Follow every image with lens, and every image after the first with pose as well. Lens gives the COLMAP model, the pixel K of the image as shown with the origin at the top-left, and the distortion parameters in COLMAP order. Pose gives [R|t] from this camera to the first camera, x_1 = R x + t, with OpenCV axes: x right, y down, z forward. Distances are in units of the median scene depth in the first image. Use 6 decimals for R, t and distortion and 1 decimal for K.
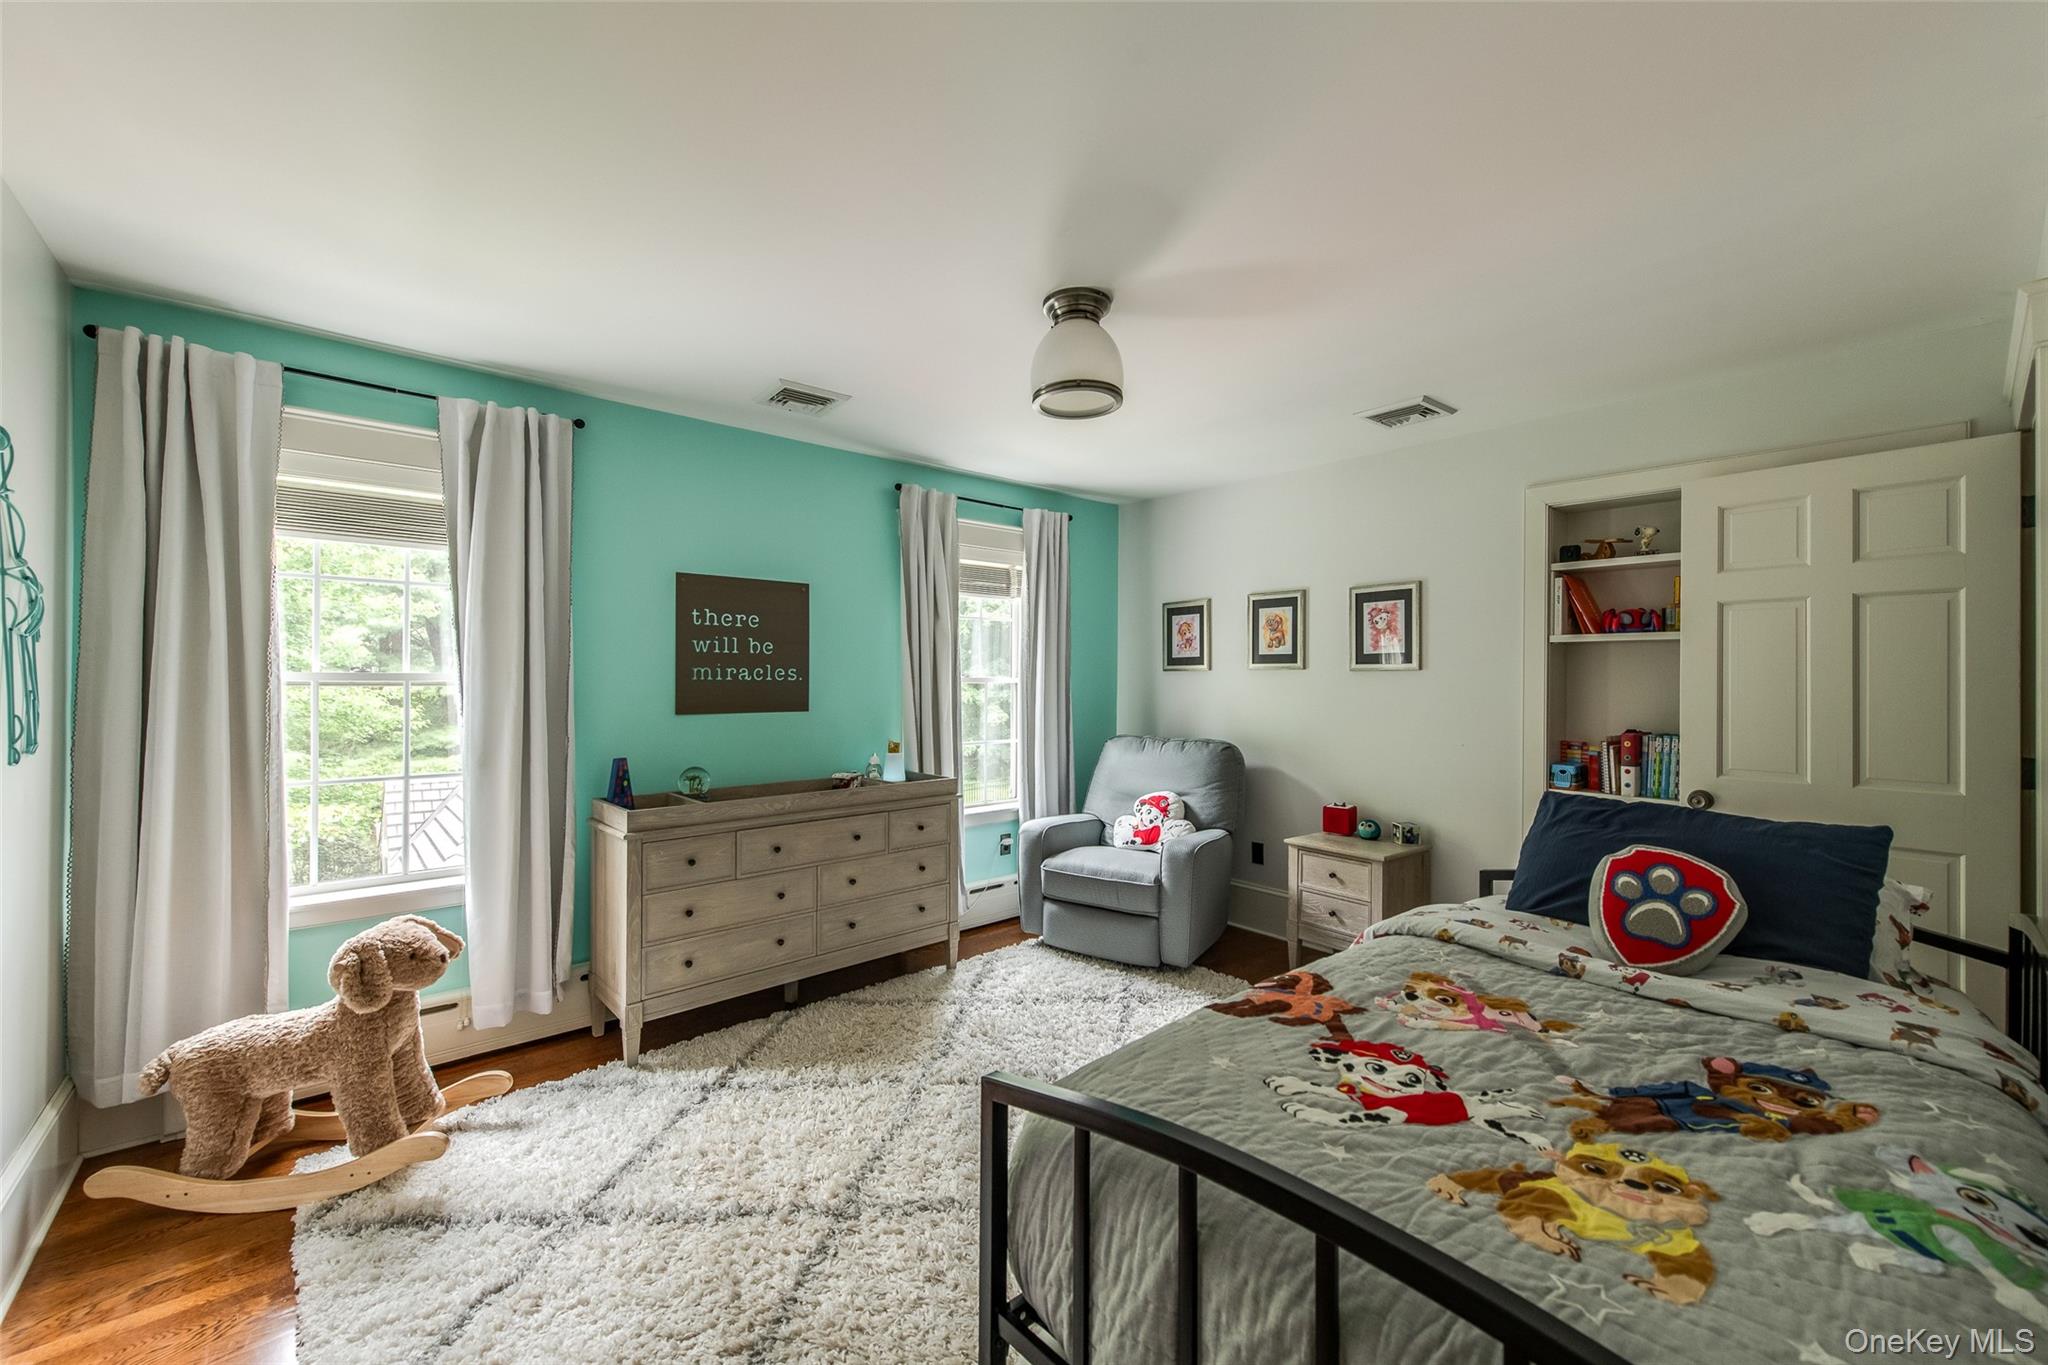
lens RADIAL K [[800.7, 0, 1030.6], [0, 800.7, 678.0], [0, 0, 1]] dist [0.011624, -0.003939]
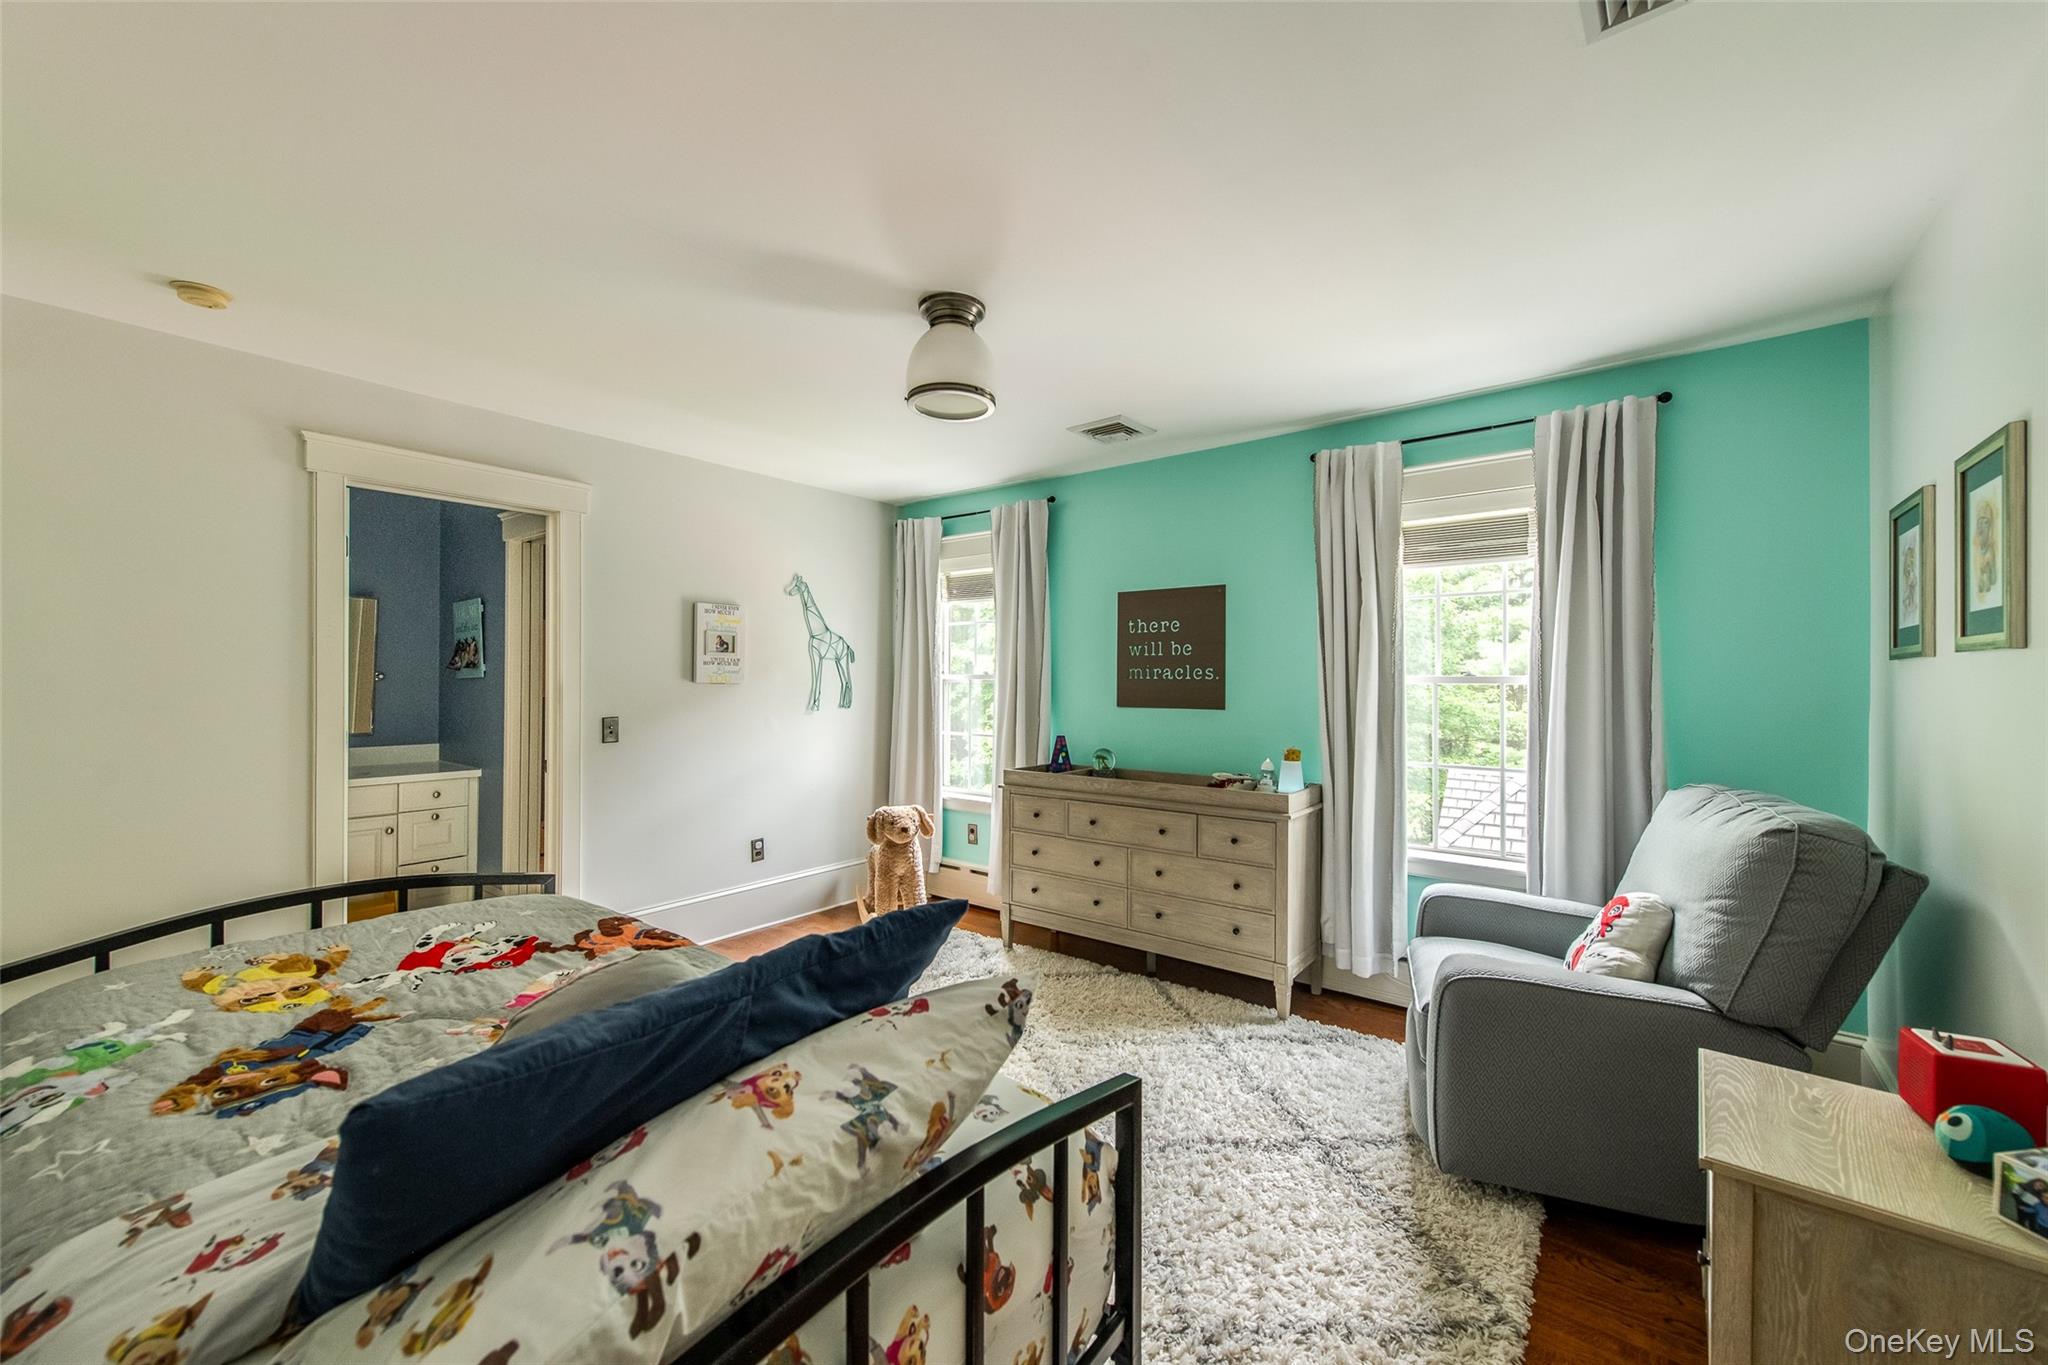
lens RADIAL K [[800.7, 0, 1031.4], [0, 800.7, 675.4], [0, 0, 1]] dist [0.011624, -0.003939]
pose [[0.190860, -0.005239, -0.981603, 0.755147], [-0.002039, 0.999981, -0.005733, 0.004573], [0.981615, 0.003096, 0.190846, 0.632275]]
